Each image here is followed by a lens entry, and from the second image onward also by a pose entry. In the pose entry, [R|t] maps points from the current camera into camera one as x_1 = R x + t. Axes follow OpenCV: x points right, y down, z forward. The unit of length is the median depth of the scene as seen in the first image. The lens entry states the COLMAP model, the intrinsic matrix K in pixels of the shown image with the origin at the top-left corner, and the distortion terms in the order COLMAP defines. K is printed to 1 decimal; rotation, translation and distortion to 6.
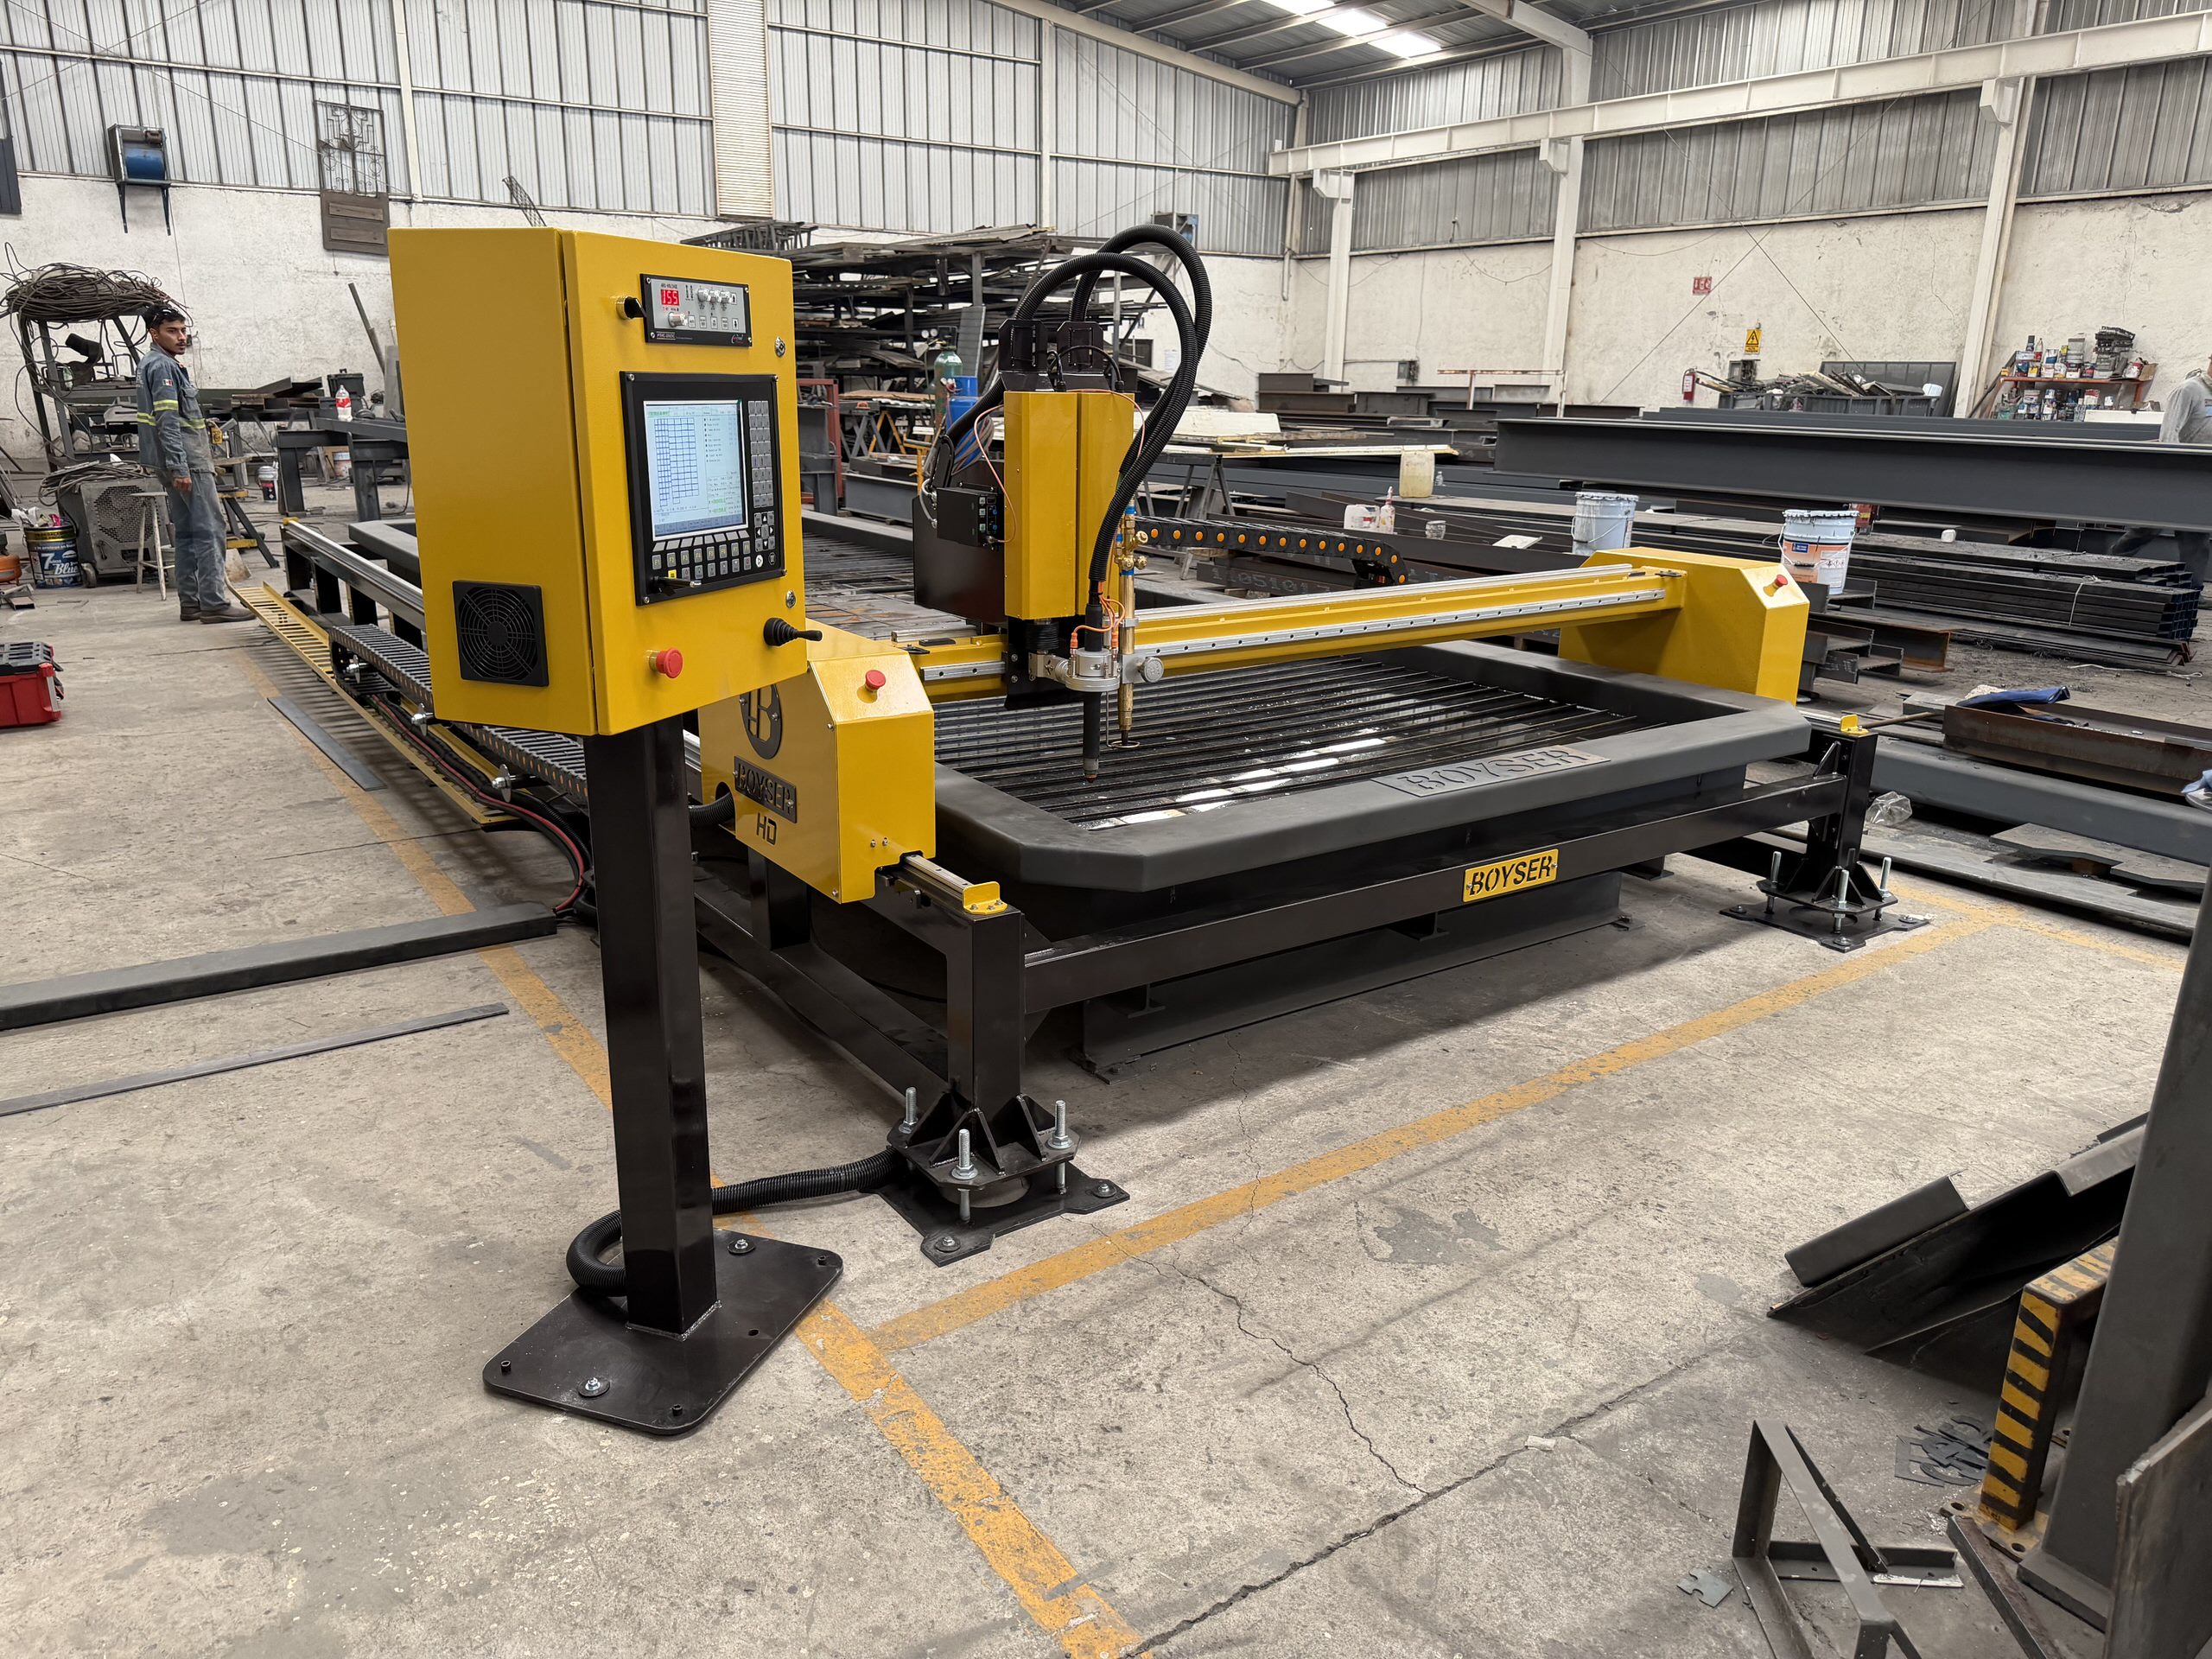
lens RADIAL K [[1584.4, 0, 1106.0], [0, 1584.4, 829.5], [0, 0, 1]] dist [0.066063, -0.101646]
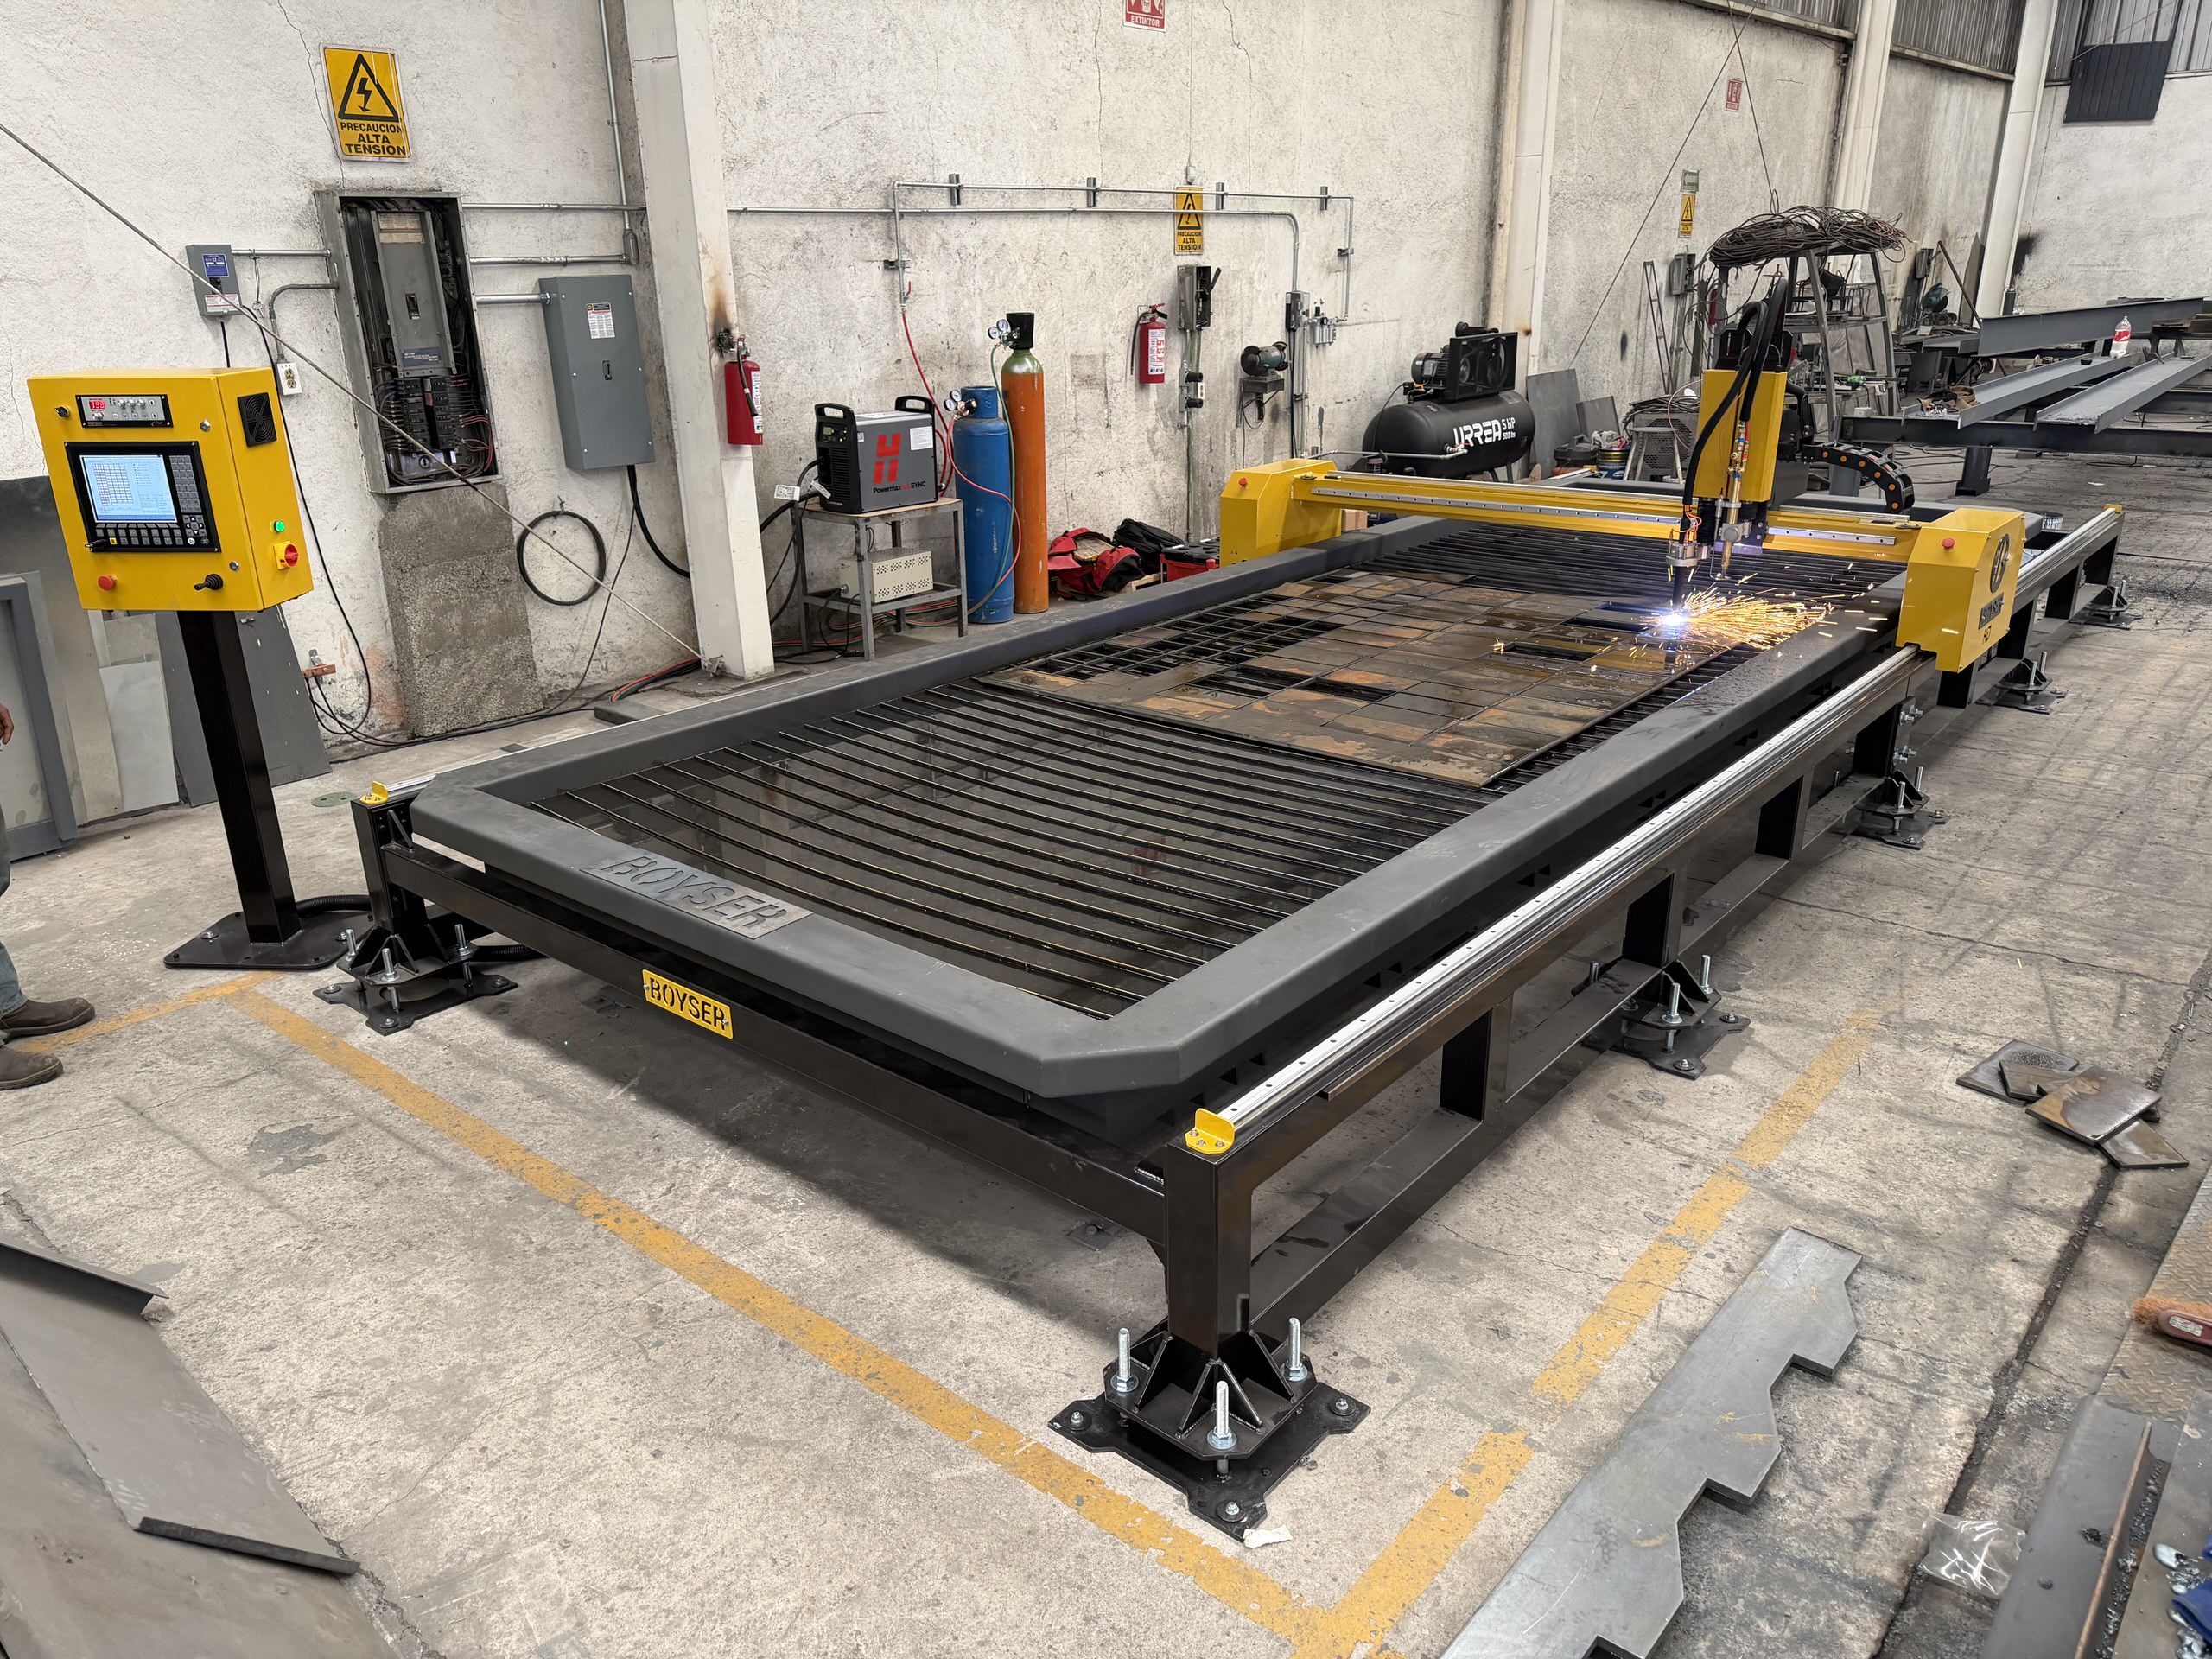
lens RADIAL K [[1584.4, 0, 1106.0], [0, 1584.4, 829.5], [0, 0, 1]] dist [0.066063, -0.101646]
pose [[0.255870, 0.314541, -0.914108, 1.203161], [-0.251484, 0.934687, 0.251229, -0.384786], [0.933427, 0.165602, 0.318261, 0.955138]]
